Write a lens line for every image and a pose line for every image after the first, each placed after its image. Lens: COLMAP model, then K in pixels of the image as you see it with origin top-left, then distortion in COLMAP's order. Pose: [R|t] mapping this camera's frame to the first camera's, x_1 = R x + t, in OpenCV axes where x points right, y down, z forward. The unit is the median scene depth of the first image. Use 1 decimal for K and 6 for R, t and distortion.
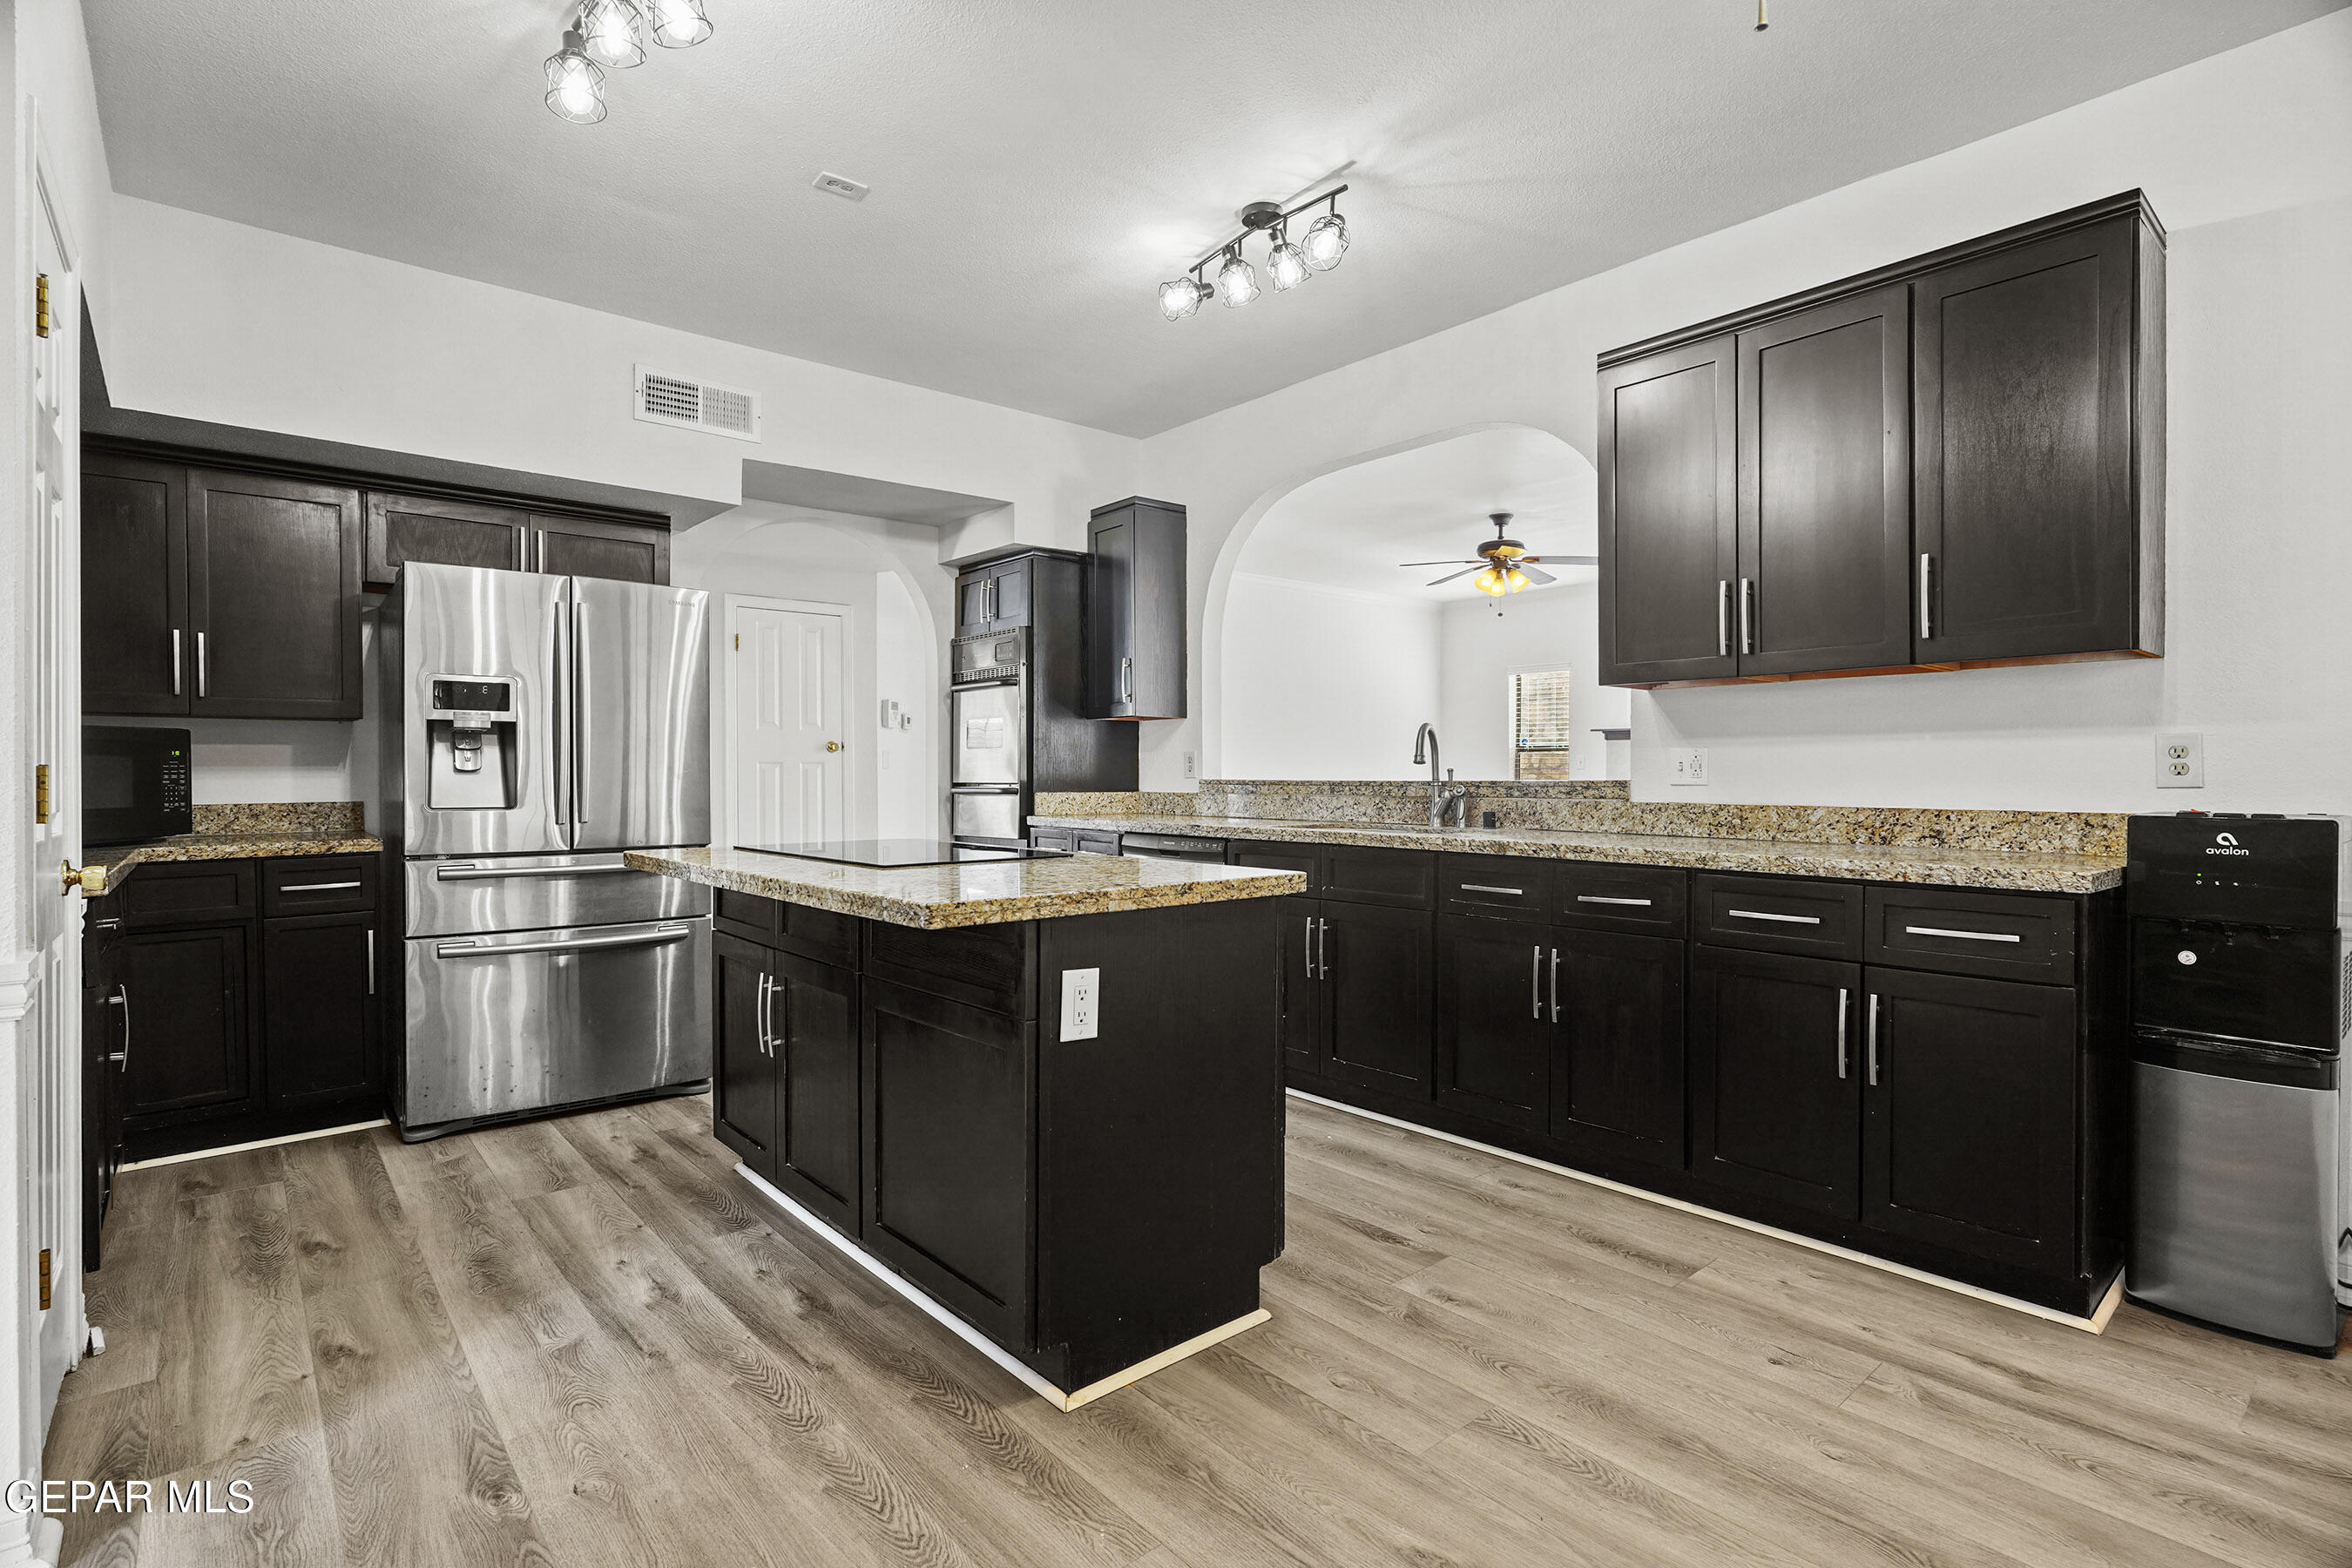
lens RADIAL K [[1130.6, 0, 1165.1], [0, 1130.6, 780.2], [0, 0, 1]] dist [-0.013812, 0.004480]
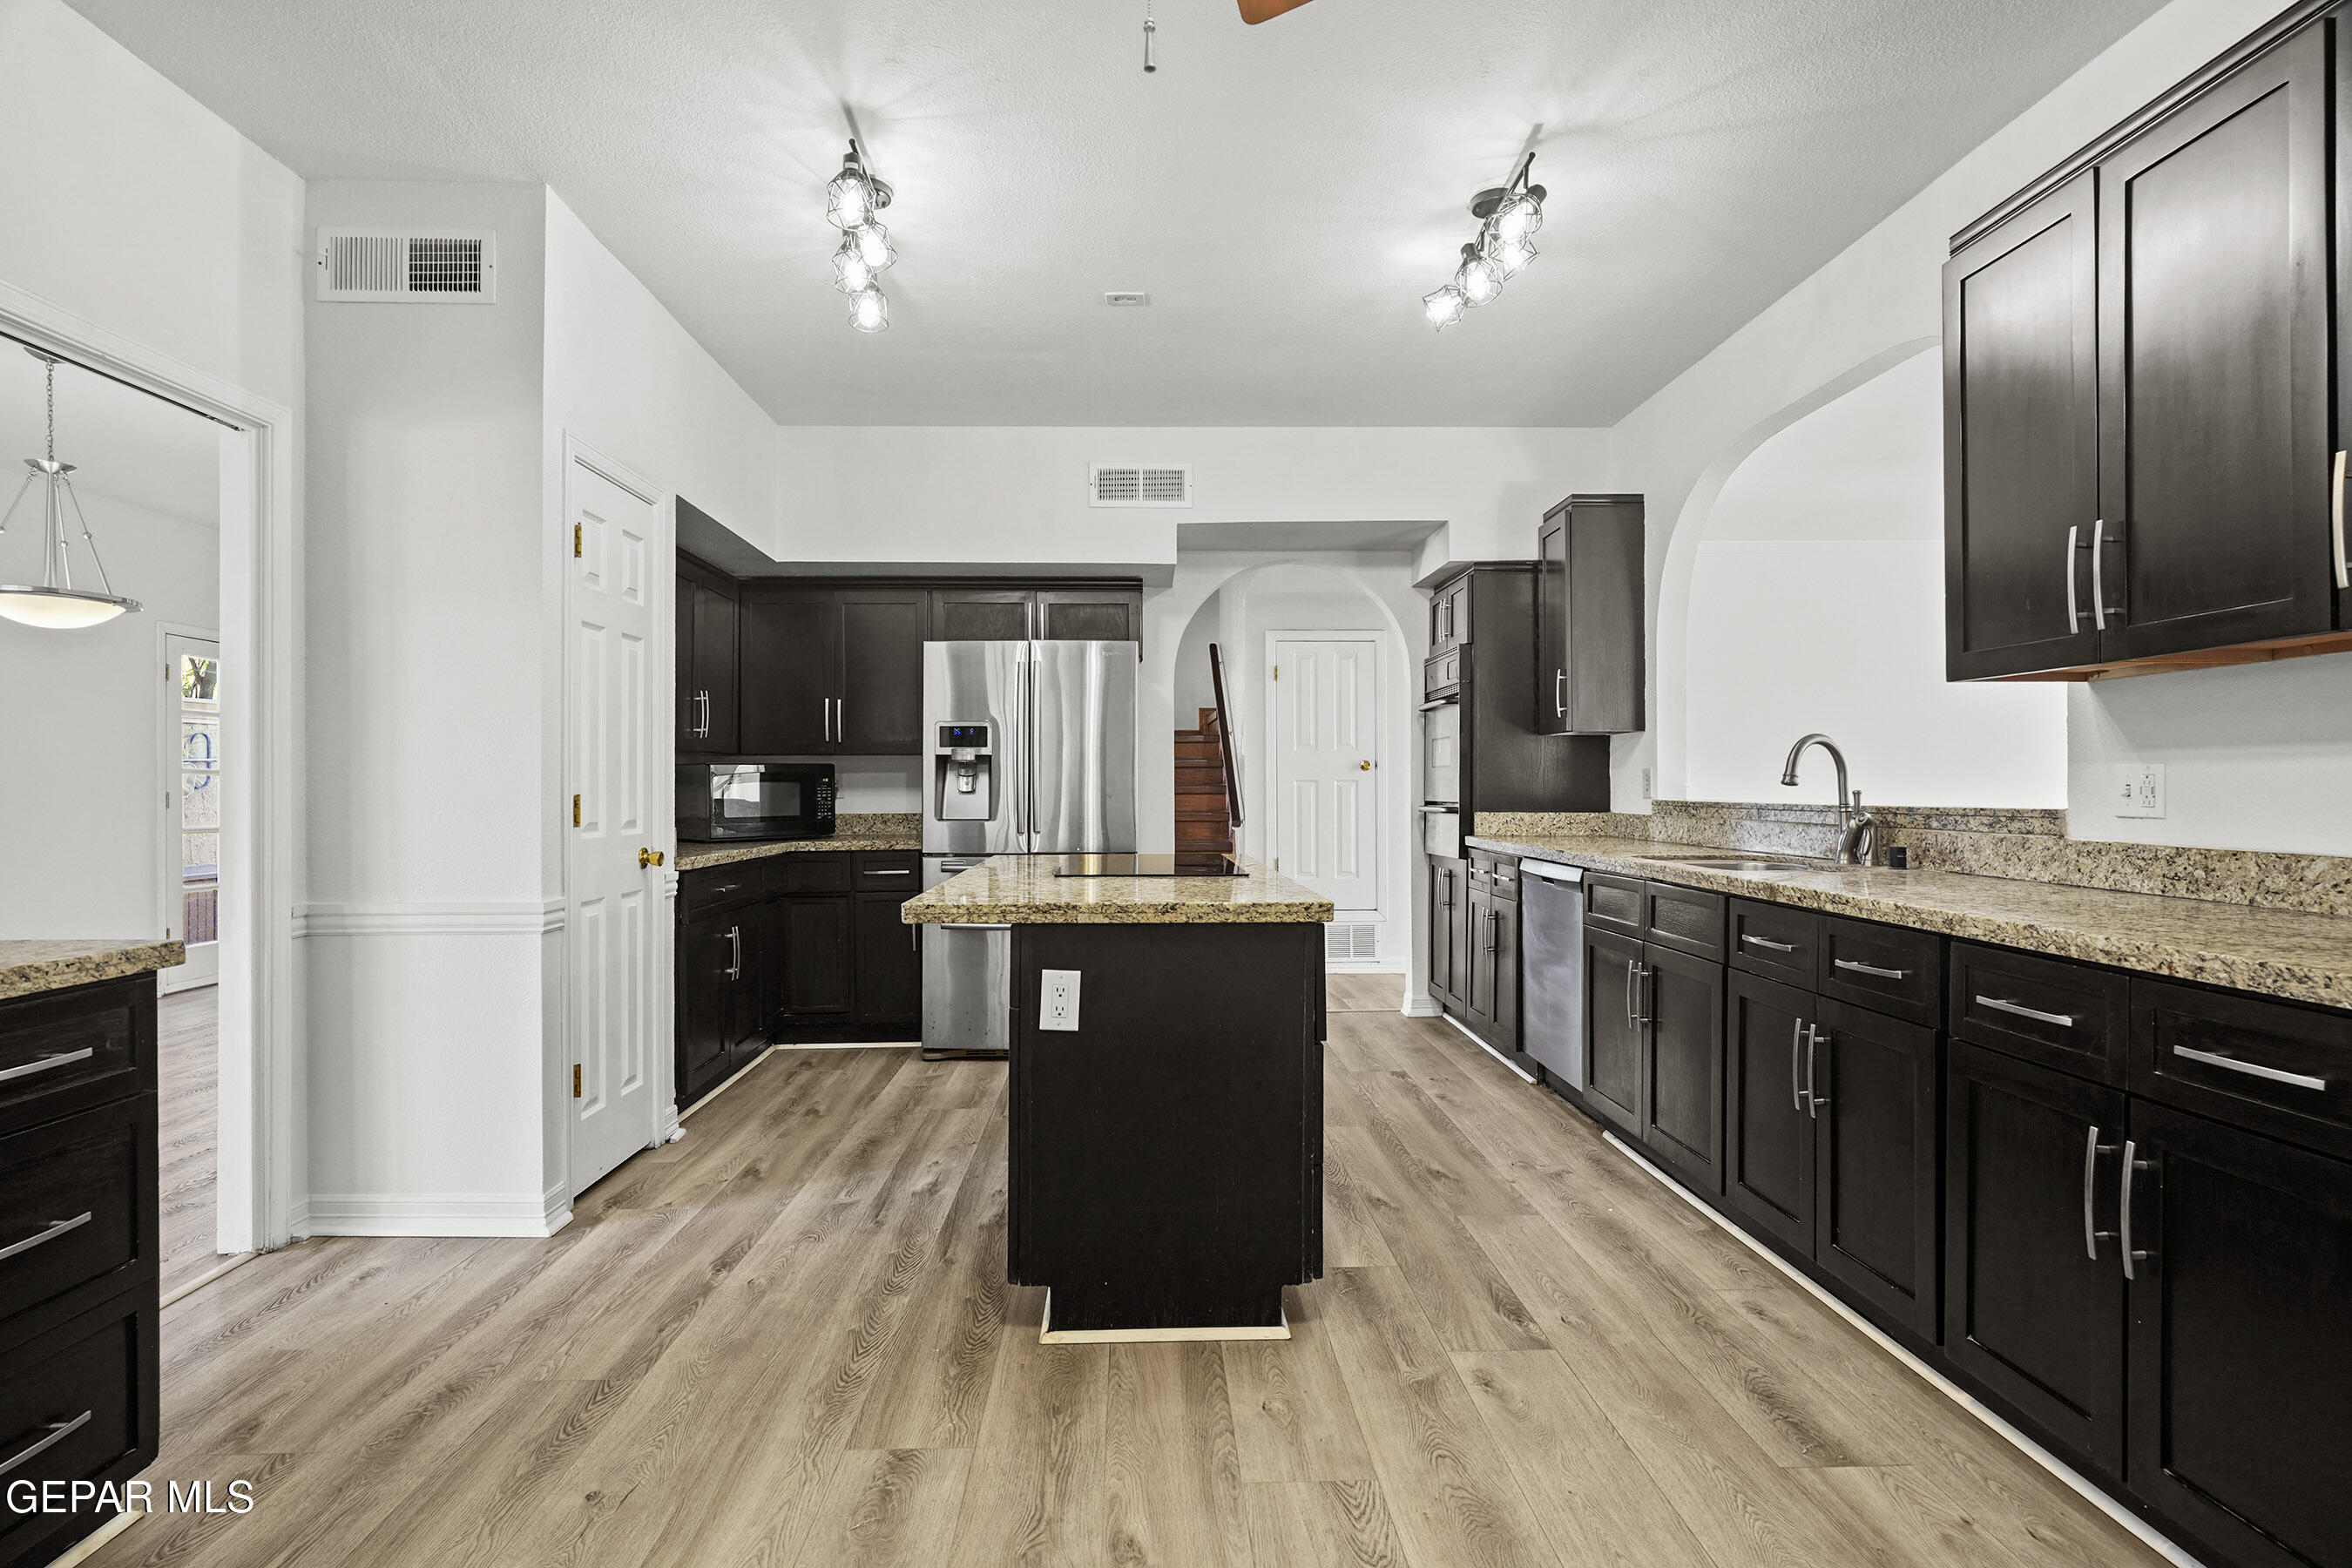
lens RADIAL K [[1130.6, 0, 1129.5], [0, 1130.6, 785.4], [0, 0, 1]] dist [-0.013812, 0.004480]
pose [[0.773855, -0.001497, -0.633361, 0.469820], [-0.002064, 0.999986, -0.004886, -0.011991], [0.633359, 0.005088, 0.773841, 0.090142]]
